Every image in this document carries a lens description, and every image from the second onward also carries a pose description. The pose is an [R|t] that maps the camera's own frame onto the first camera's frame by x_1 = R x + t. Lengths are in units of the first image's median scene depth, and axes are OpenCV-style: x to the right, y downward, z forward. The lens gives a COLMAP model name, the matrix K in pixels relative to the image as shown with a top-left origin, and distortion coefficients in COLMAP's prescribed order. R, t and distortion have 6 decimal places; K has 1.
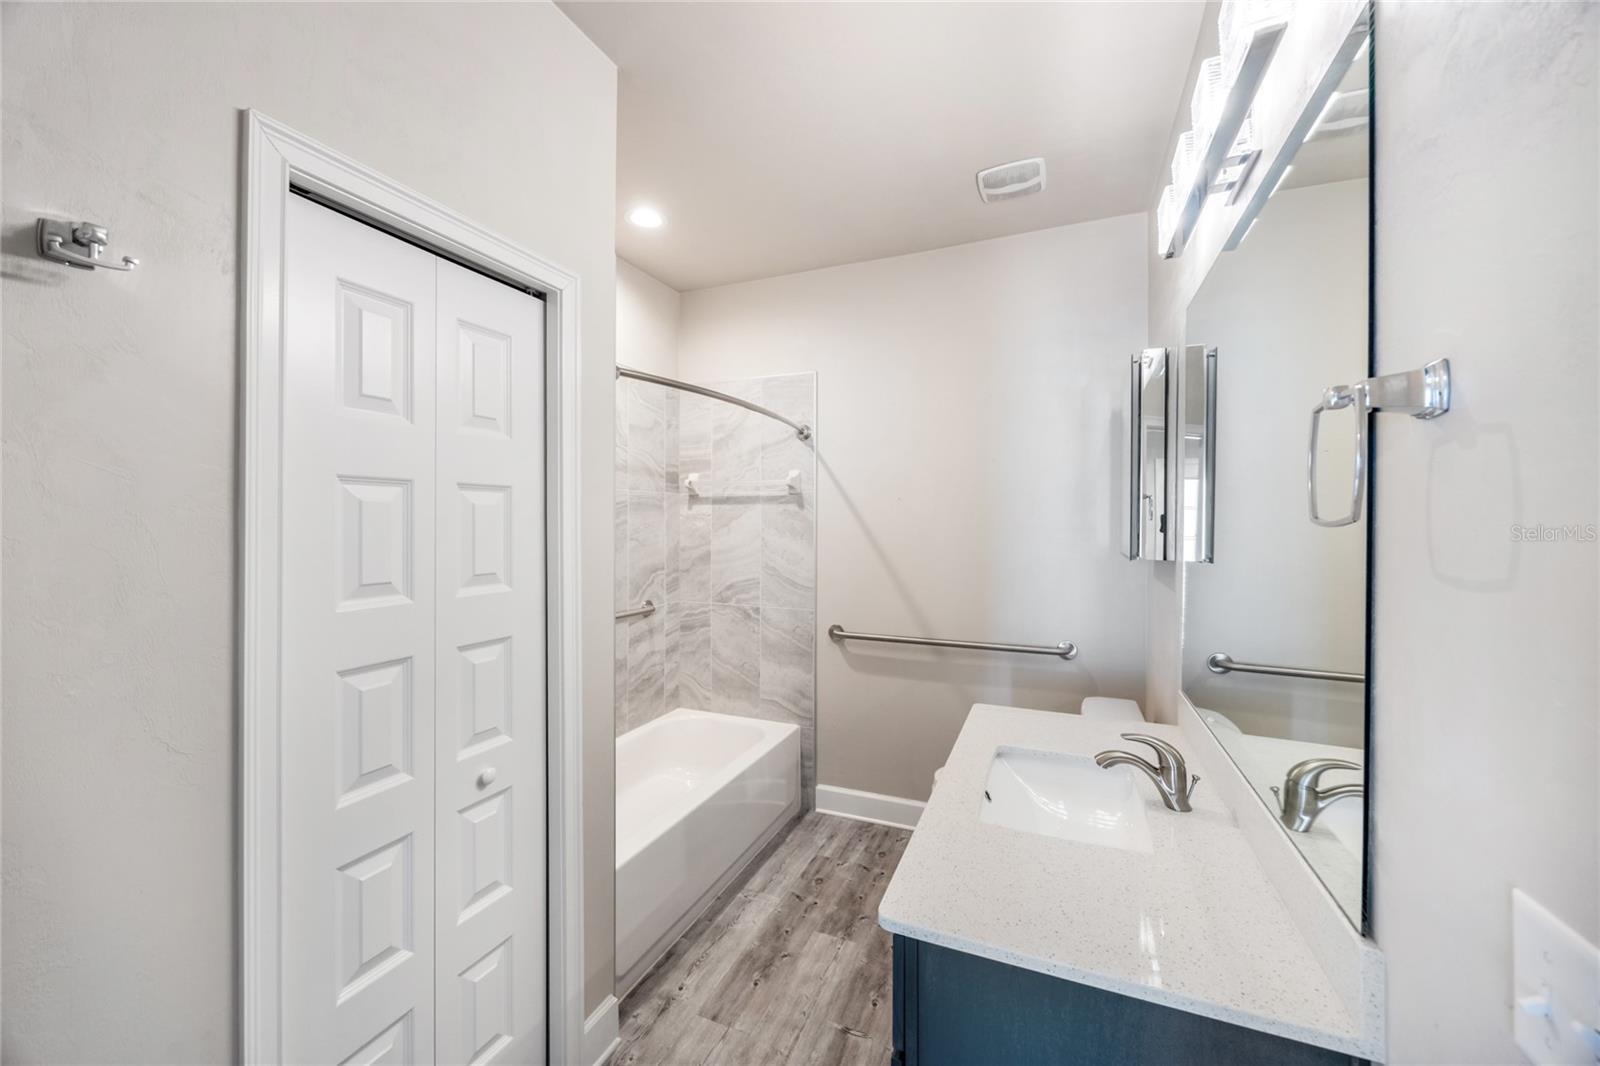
lens RADIAL K [[609.5, 0, 809.2], [0, 609.5, 523.1], [0, 0, 1]] dist [-0.003602, -0.000309]
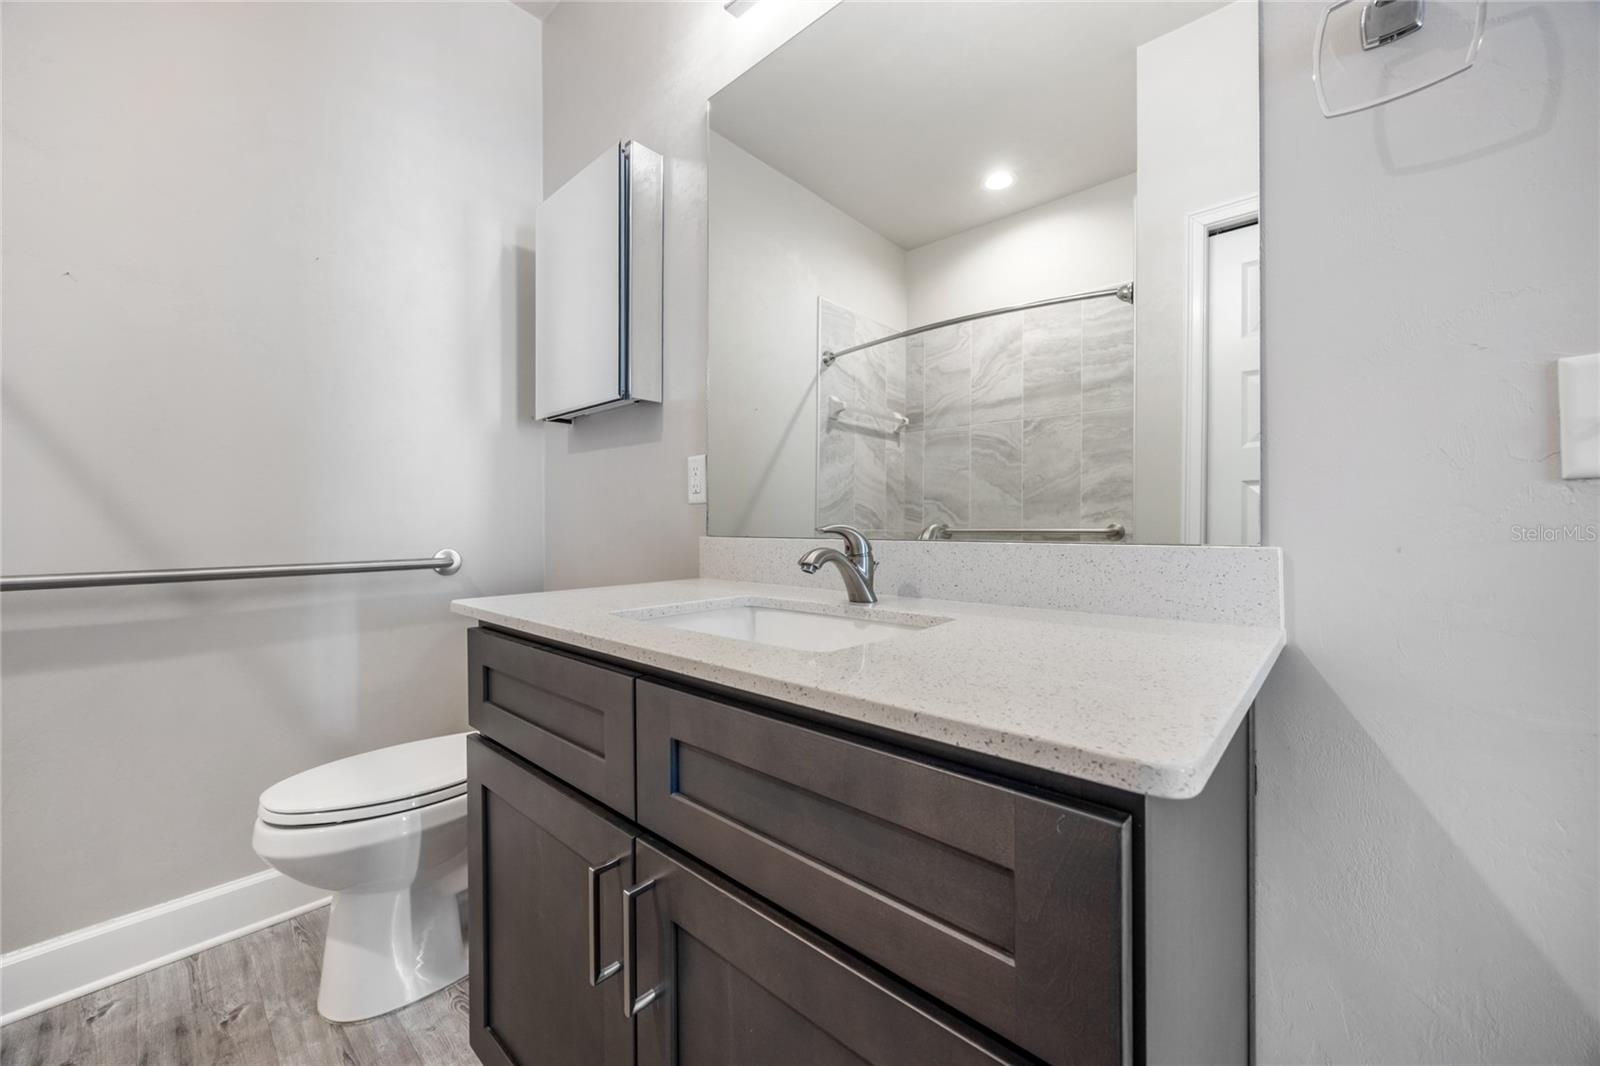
lens RADIAL K [[609.5, 0, 802.3], [0, 609.5, 528.5], [0, 0, 1]] dist [-0.003602, -0.000309]
pose [[0.324044, -0.007312, 0.946014, -0.090837], [0.007009, 0.999961, 0.005328, 0.136322], [-0.946016, 0.004904, 0.324082, 0.304336]]
